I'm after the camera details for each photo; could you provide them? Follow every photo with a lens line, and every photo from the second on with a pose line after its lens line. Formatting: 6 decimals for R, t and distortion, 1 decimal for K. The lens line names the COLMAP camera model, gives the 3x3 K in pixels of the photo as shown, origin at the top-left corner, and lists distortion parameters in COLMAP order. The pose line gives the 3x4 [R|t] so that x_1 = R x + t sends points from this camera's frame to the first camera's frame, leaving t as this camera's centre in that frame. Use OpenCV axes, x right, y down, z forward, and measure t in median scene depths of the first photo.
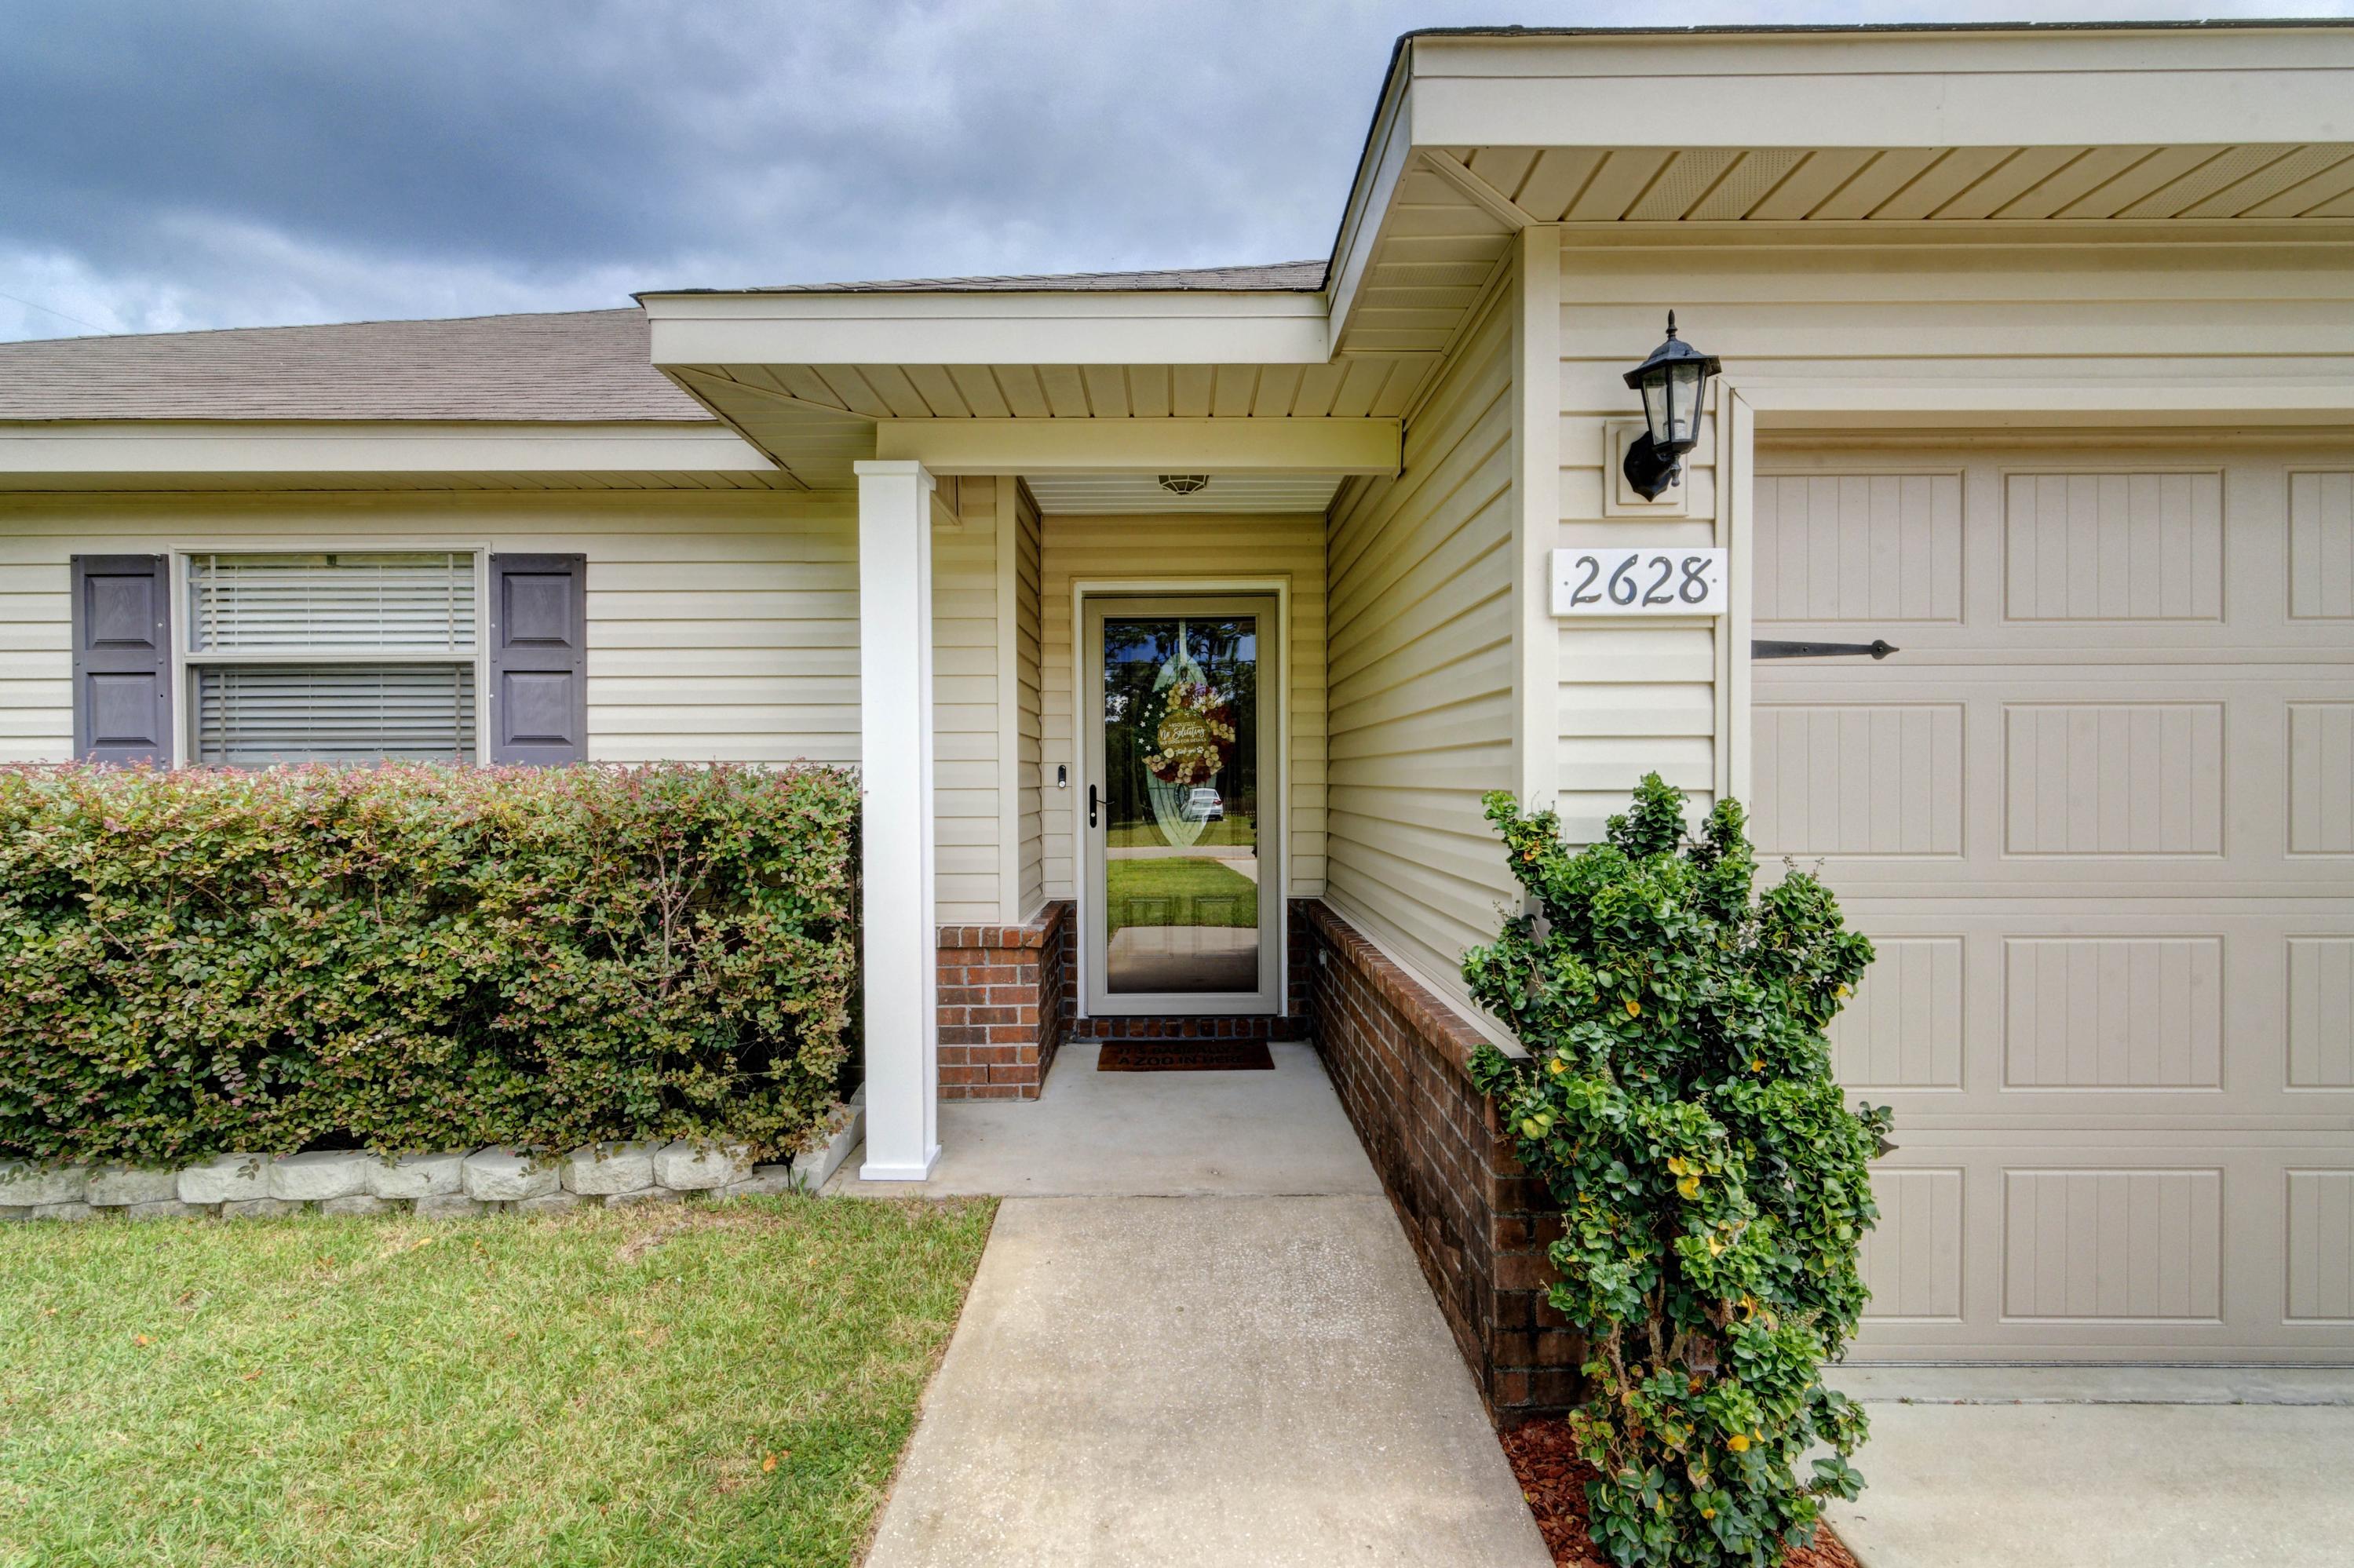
lens RADIAL K [[1124.9, 0, 1173.1], [0, 1124.9, 787.2], [0, 0, 1]] dist [0.009854, 0.000051]
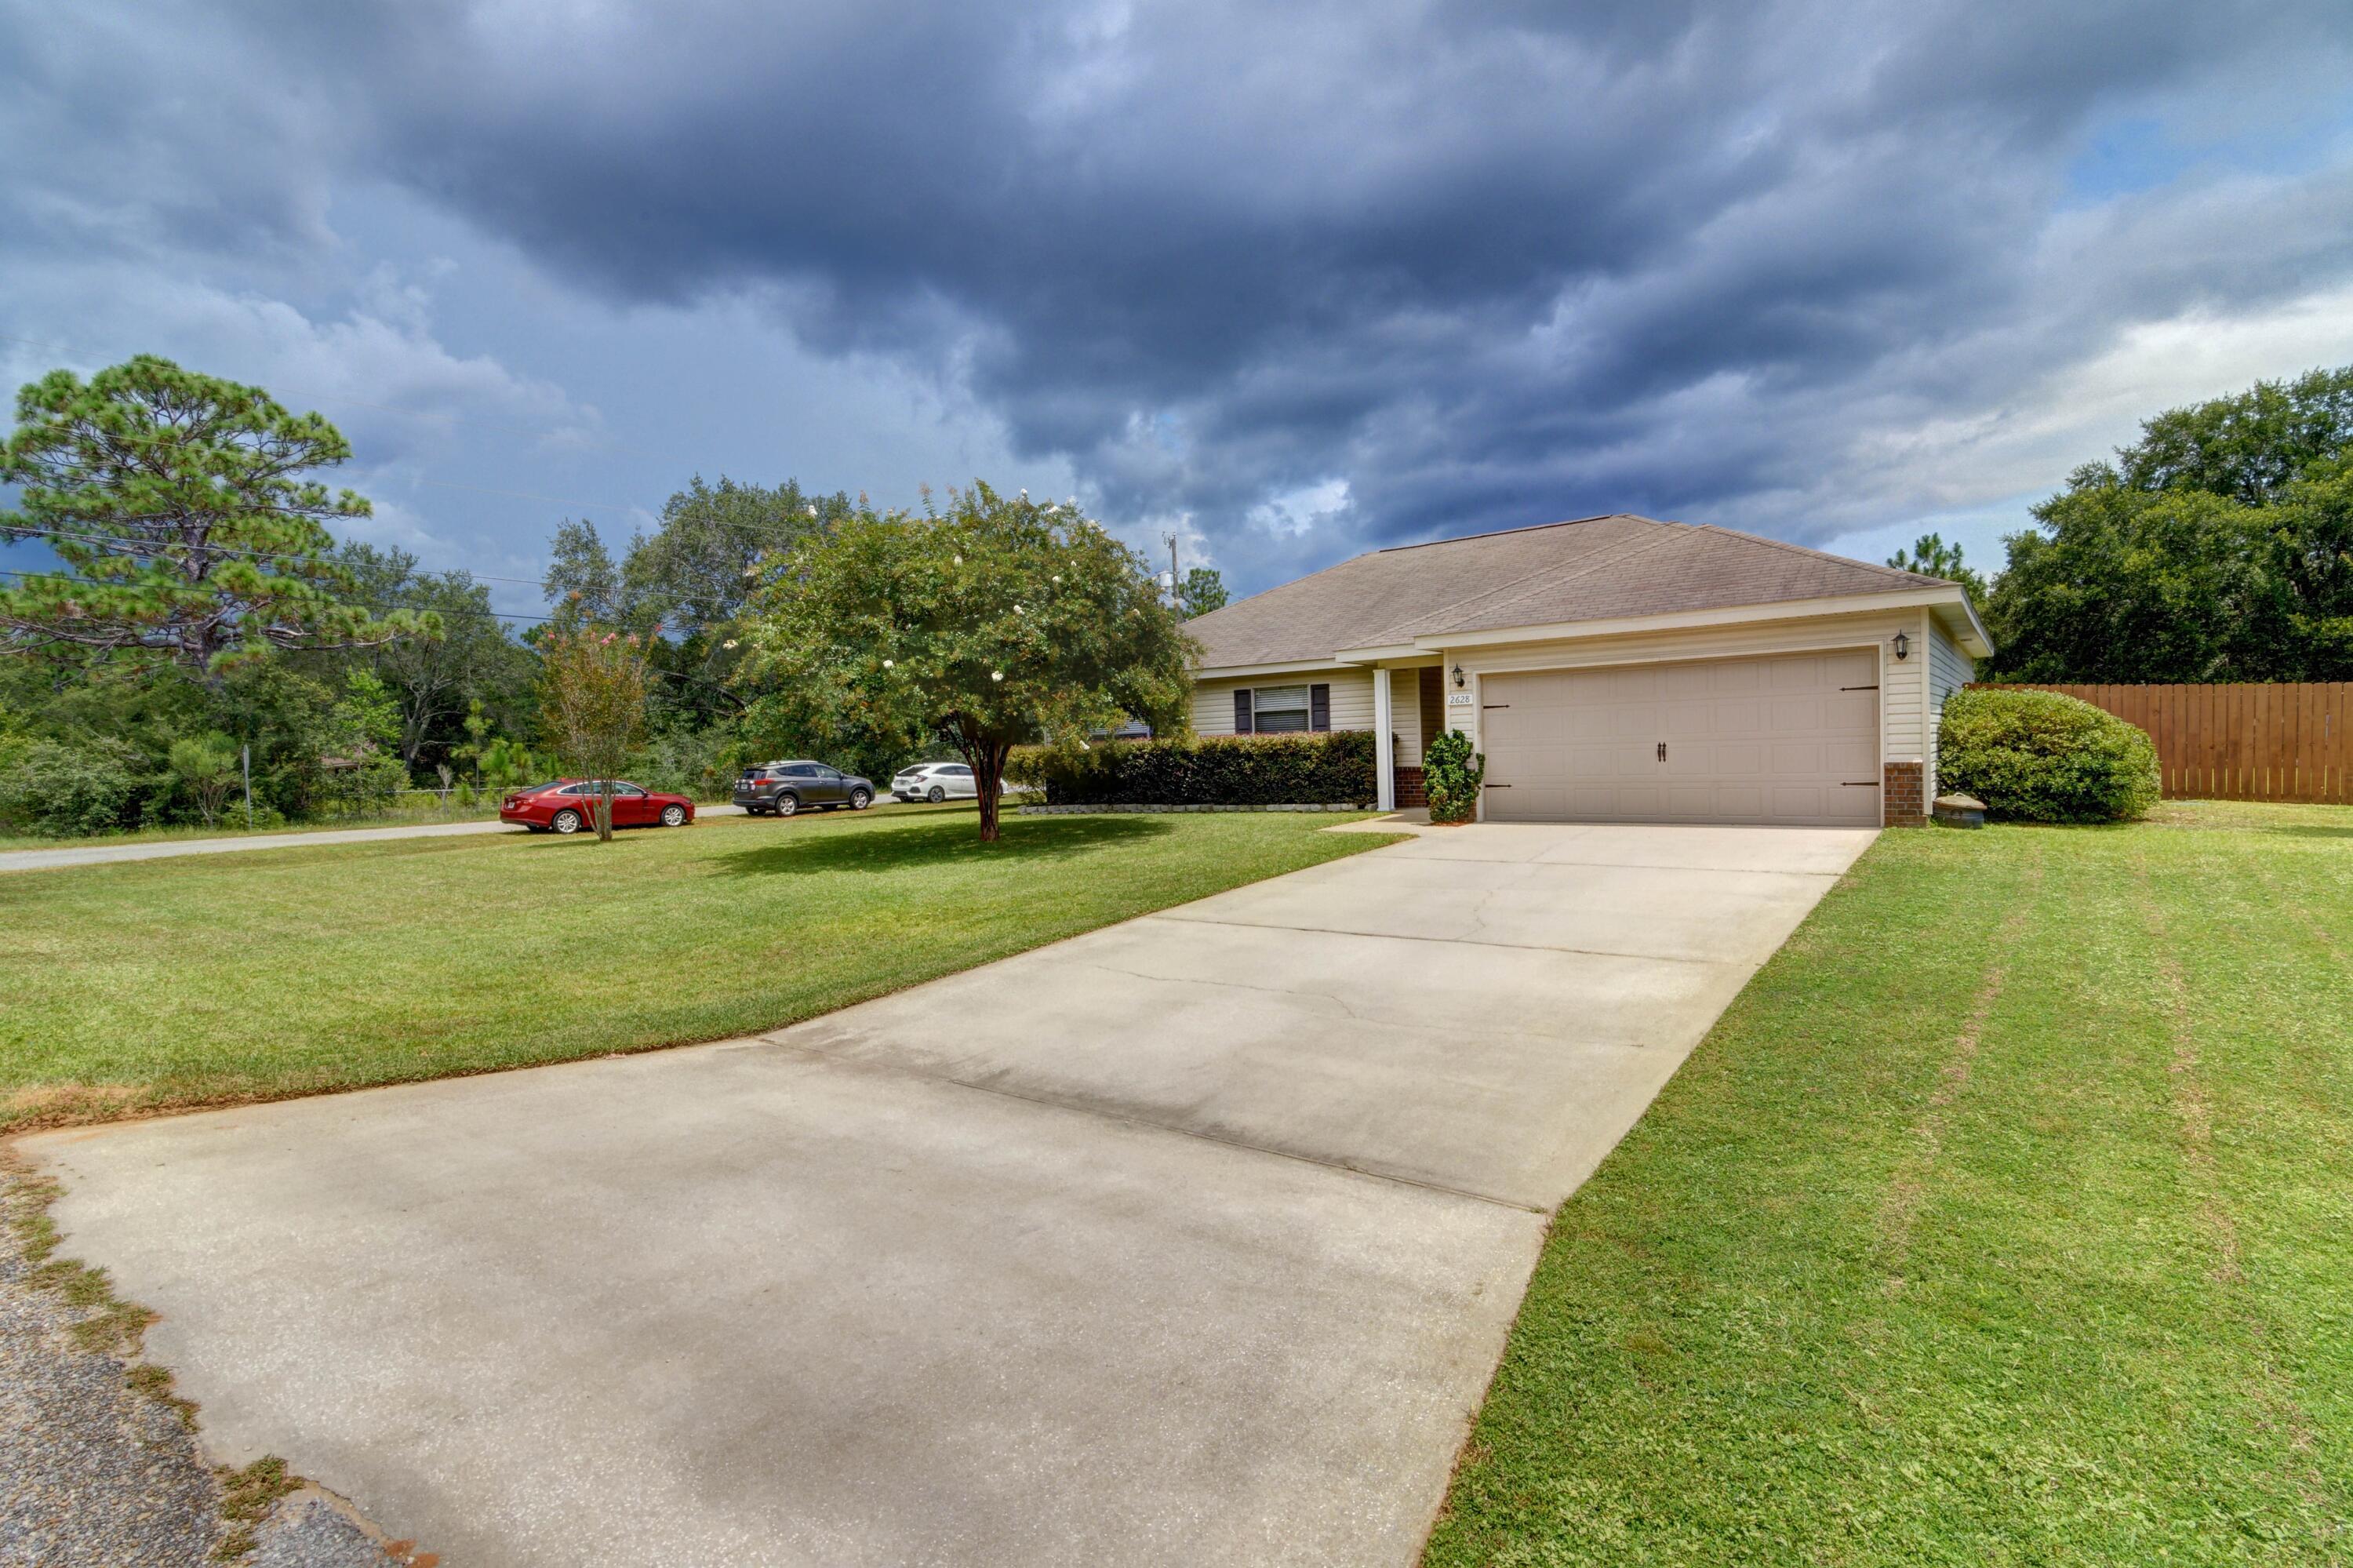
lens RADIAL K [[1124.5, 0, 1180.9], [0, 1124.5, 784.2], [0, 0, 1]] dist [0.009854, 0.000051]
pose [[0.801860, -0.003796, -0.597500, 1.788164], [0.025961, 0.999257, 0.028492, 0.050441], [0.596948, -0.038359, 0.801362, -3.140032]]
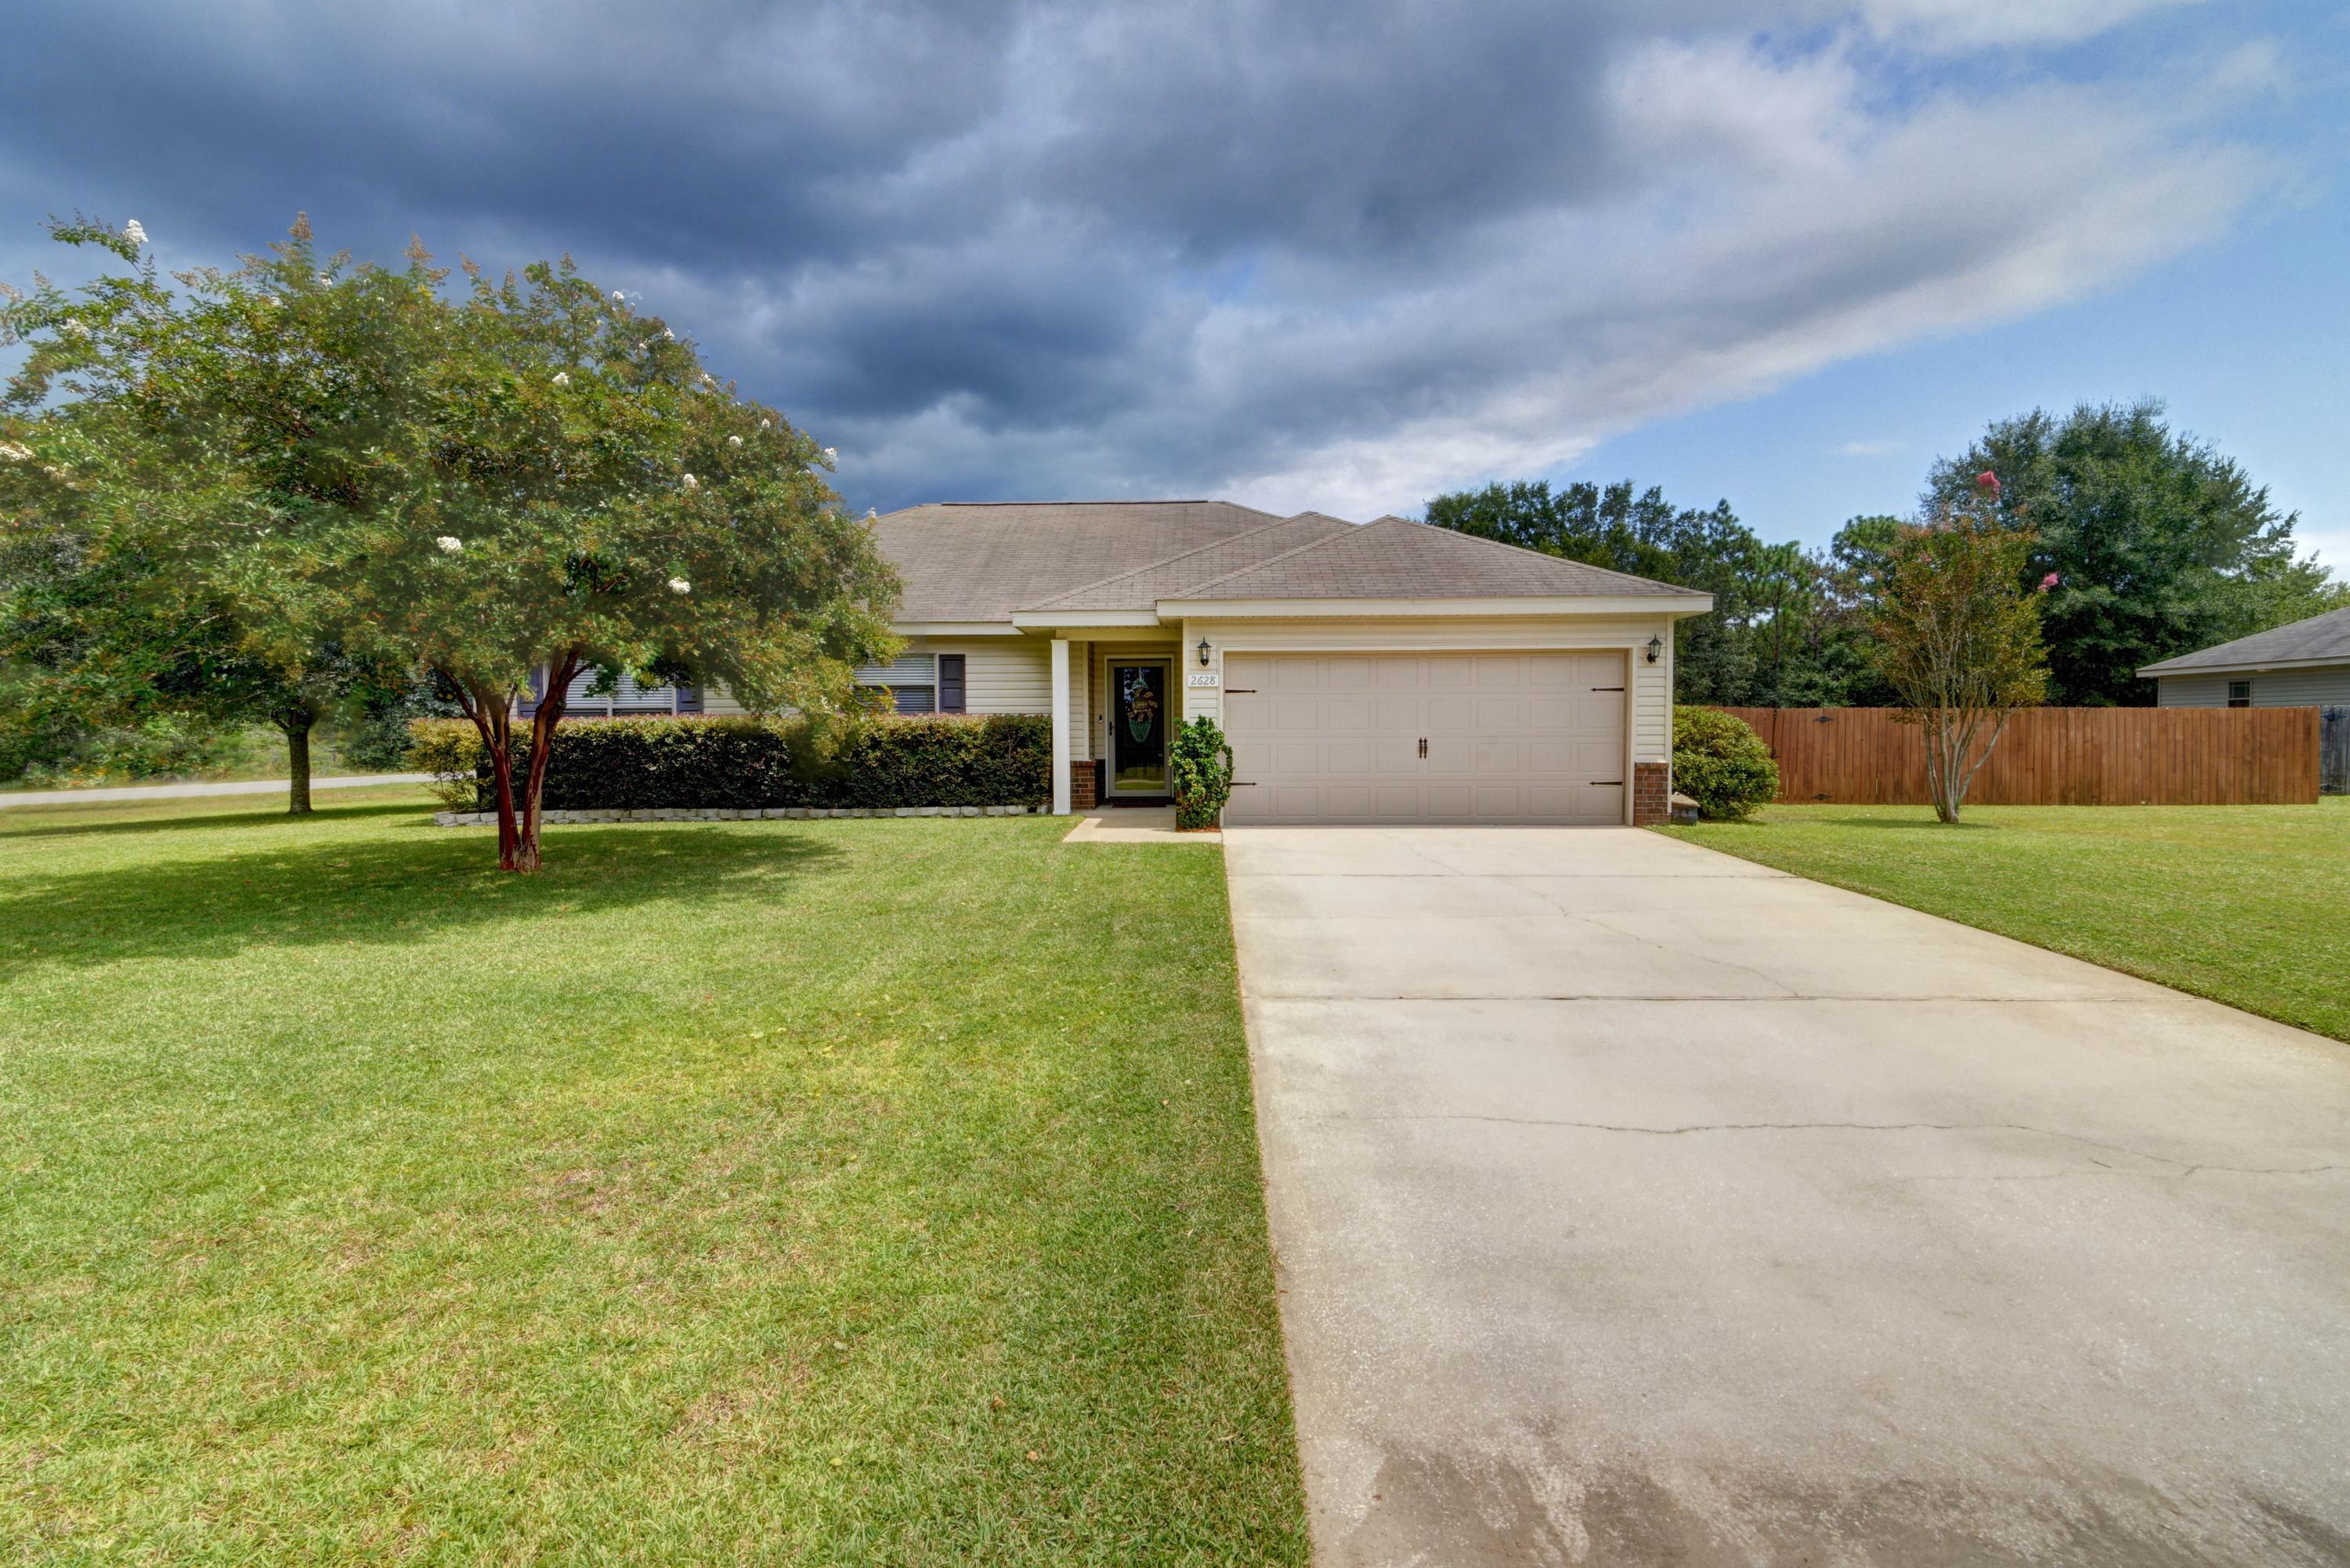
lens RADIAL K [[1123.0, 0, 1176.5], [0, 1123.0, 792.8], [0, 0, 1]] dist [0.009854, 0.000051]
pose [[0.999618, 0.001282, -0.027595, 0.250529], [-0.000101, 0.999086, 0.042749, 0.079286], [0.027625, -0.042730, 0.998705, -2.693380]]
